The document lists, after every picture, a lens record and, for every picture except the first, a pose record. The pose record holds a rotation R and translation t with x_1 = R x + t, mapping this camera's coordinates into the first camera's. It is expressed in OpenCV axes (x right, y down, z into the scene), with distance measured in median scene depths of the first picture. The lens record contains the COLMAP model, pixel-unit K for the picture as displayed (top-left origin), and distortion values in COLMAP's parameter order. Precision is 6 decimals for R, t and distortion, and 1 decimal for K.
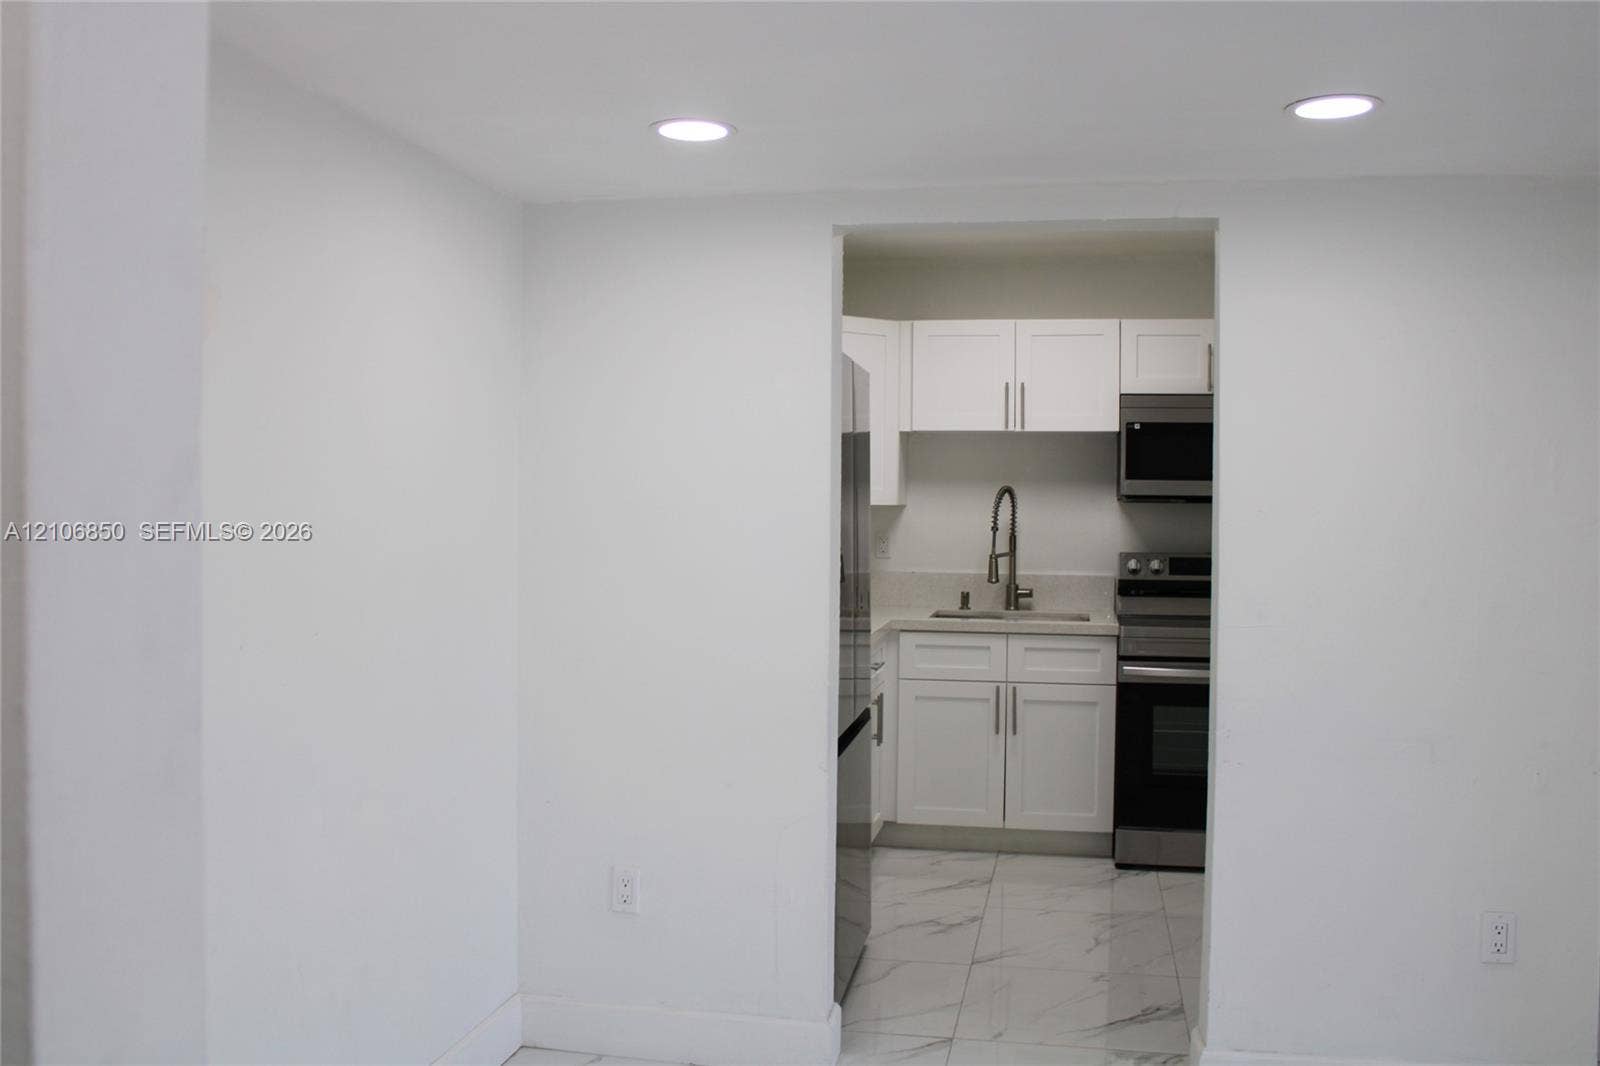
lens RADIAL K [[1424.6, 0, 802.7], [0, 1424.6, 523.7], [0, 0, 1]] dist [-0.123781, 0.042323]
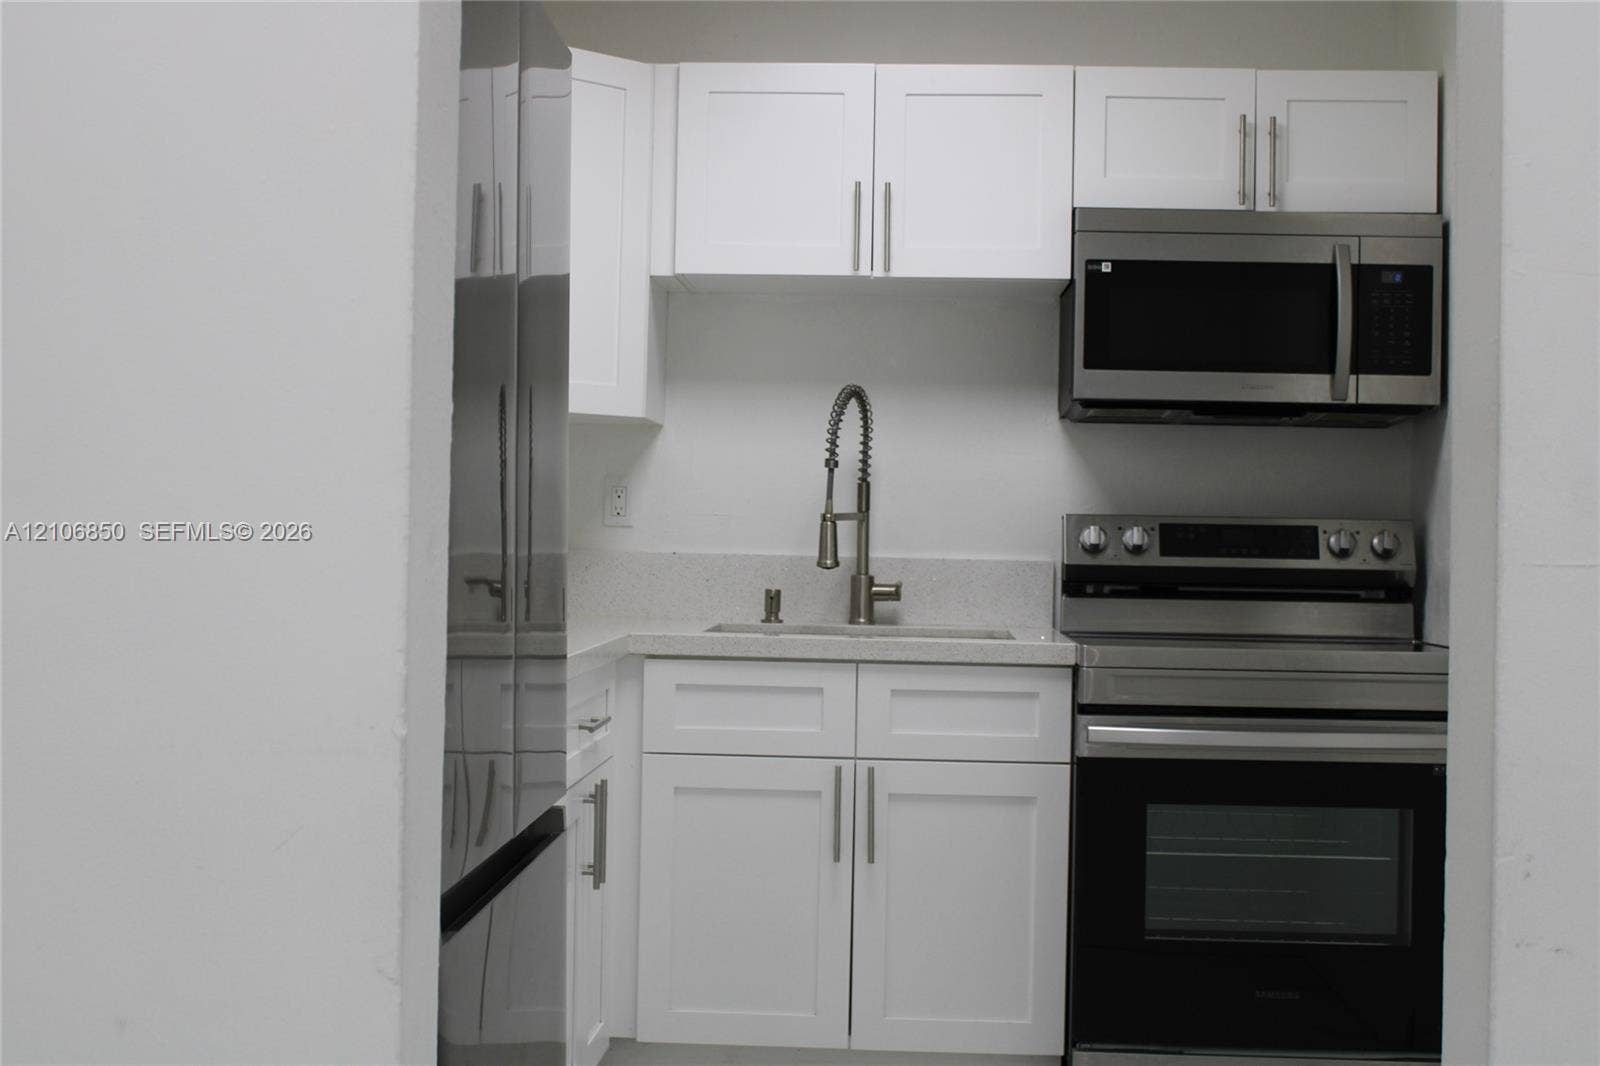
lens RADIAL K [[1957.7, 0, 809.8], [0, 1957.7, 527.4], [0, 0, 1]] dist [-0.073451, 0.000000]
pose [[0.990544, 0.010982, 0.136758, 0.030650], [-0.008449, 0.999782, -0.019086, 0.041671], [-0.136938, 0.017750, 0.990421, 0.302668]]
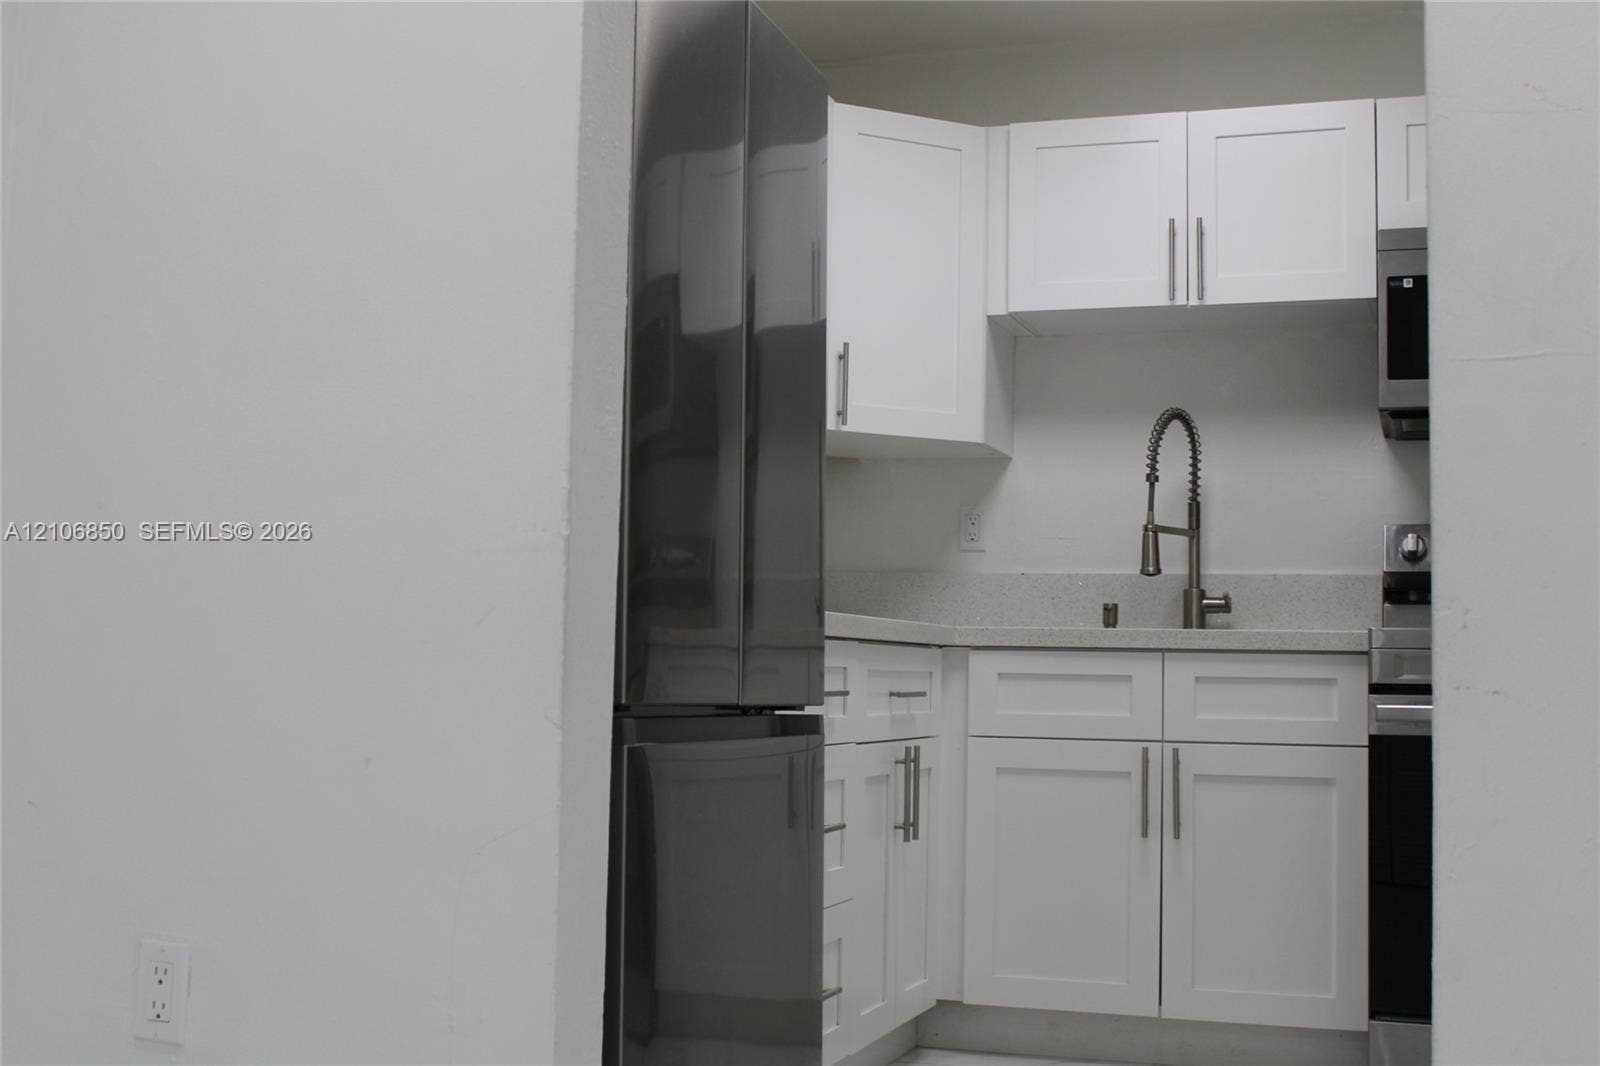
lens RADIAL K [[1957.7, 0, 795.5], [0, 1957.7, 515.9], [0, 0, 1]] dist [-0.073451, 0.000000]
pose [[0.990107, -0.000776, -0.140309, 0.106794], [-0.013696, 0.994675, -0.102144, 0.101271], [0.139641, 0.103055, 0.984825, 0.232883]]
